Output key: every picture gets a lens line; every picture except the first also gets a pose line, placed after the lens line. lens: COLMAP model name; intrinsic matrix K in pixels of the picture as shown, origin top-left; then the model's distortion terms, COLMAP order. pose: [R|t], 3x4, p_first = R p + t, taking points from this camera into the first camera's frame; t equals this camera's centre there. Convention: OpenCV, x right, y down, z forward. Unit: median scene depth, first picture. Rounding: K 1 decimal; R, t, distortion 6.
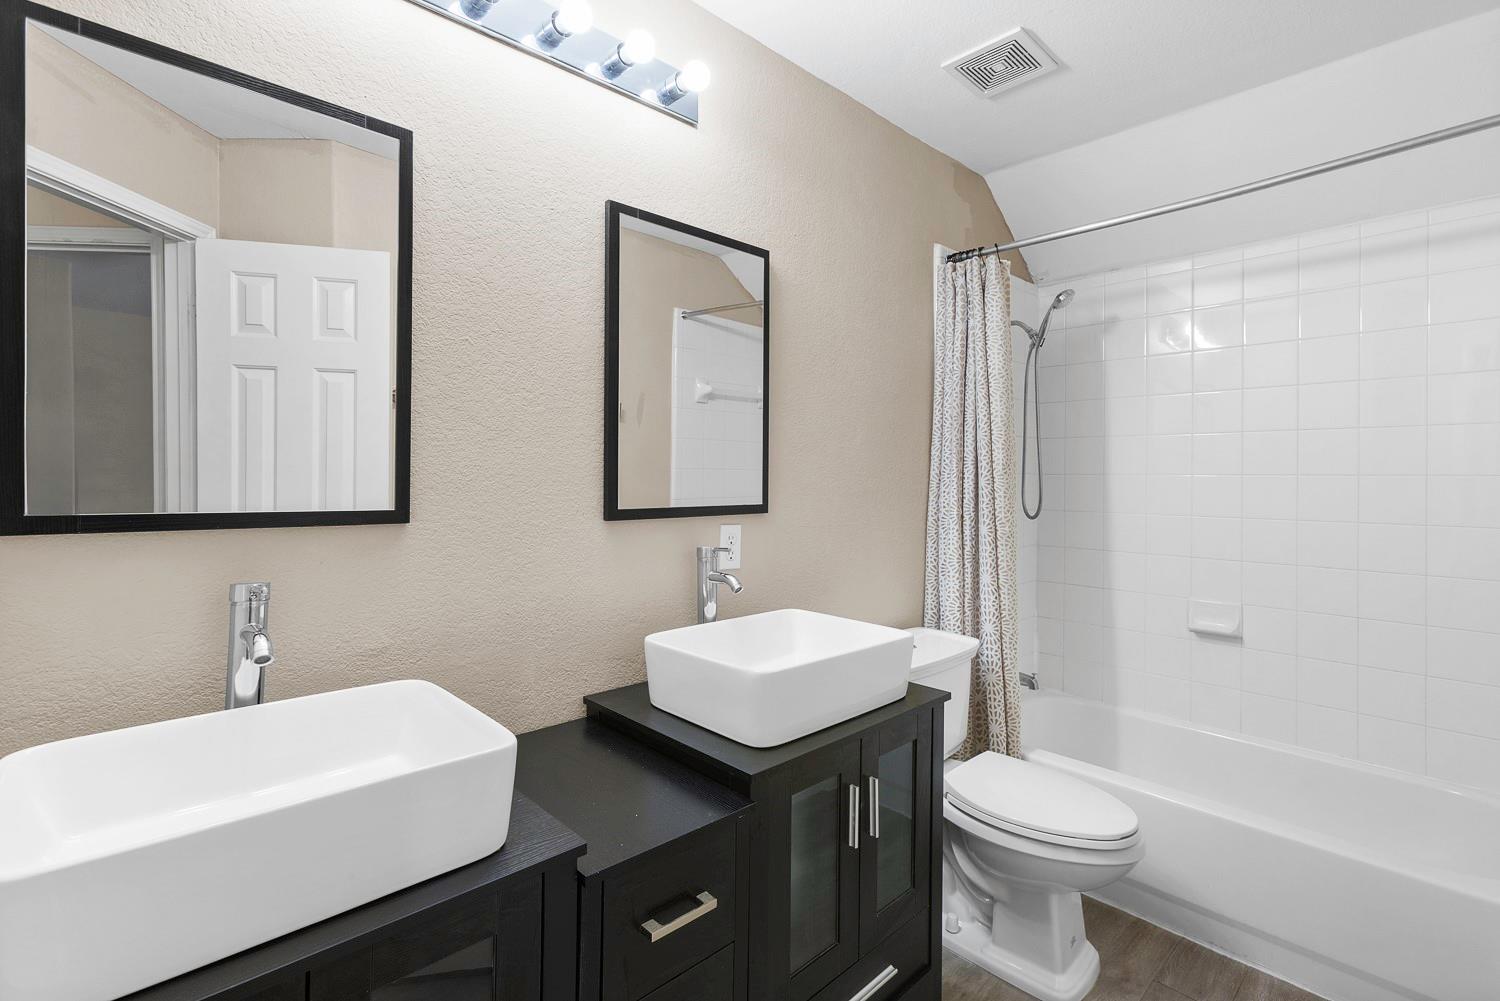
lens RADIAL K [[683.1, 0, 750.6], [0, 683.1, 491.6], [0, 0, 1]] dist [0.002580, 0.001603]
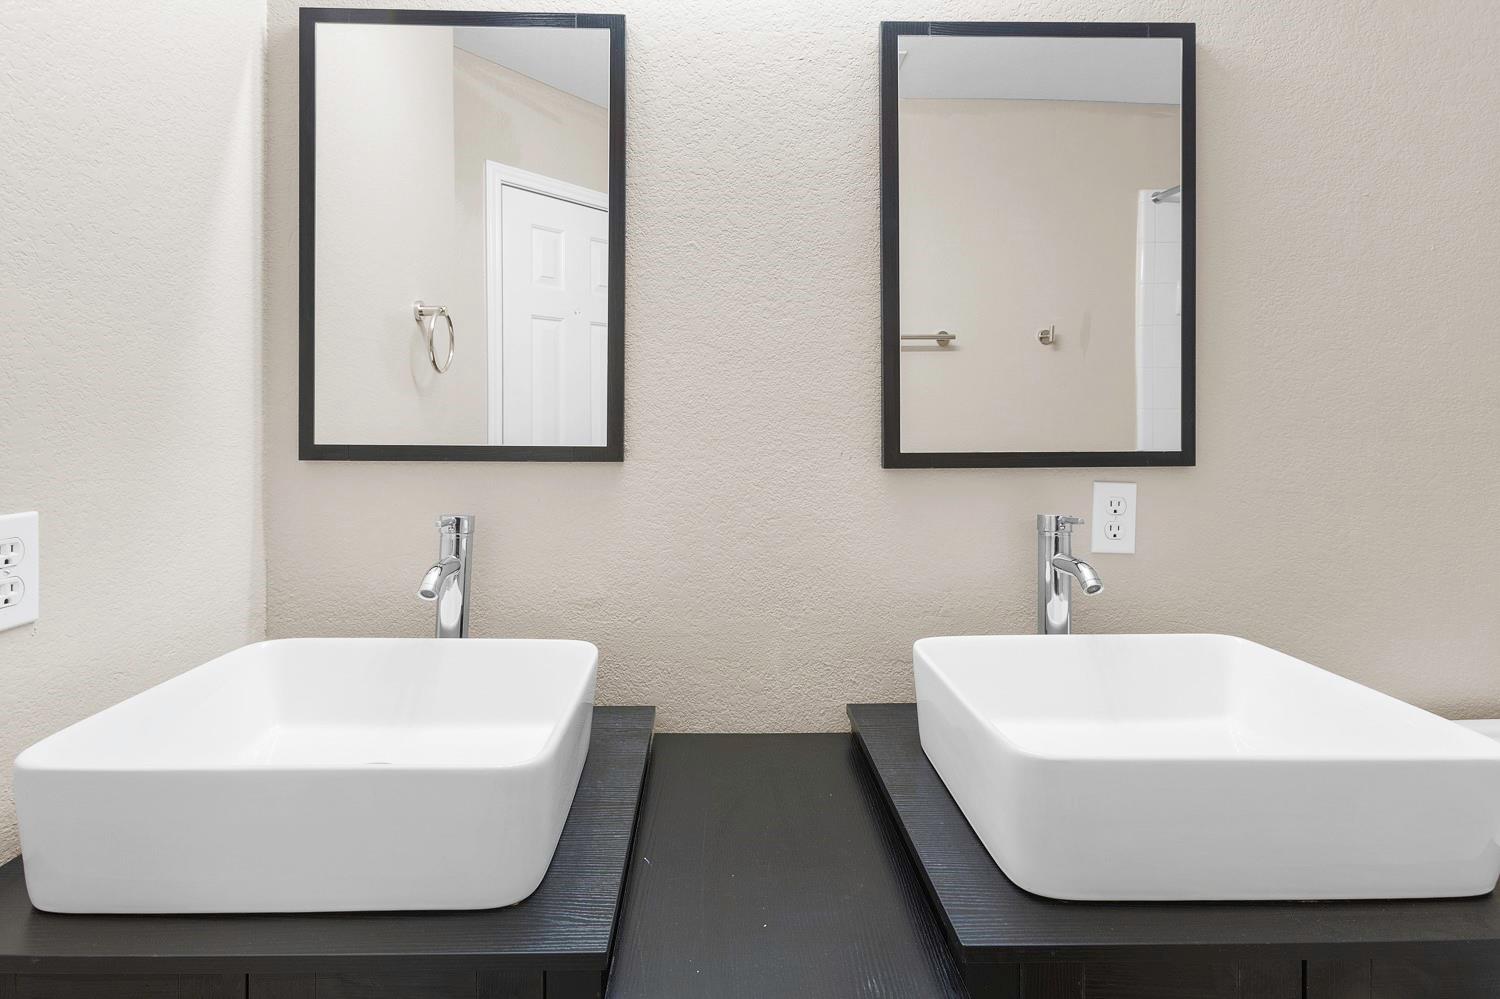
lens RADIAL K [[683.1, 0, 774.1], [0, 683.1, 443.5], [0, 0, 1]] dist [0.002580, 0.001603]
pose [[0.740876, 0.003016, -0.671635, 0.193822], [-0.006649, 0.999974, -0.002844, 0.019759], [0.671609, 0.006573, 0.740877, 0.391816]]
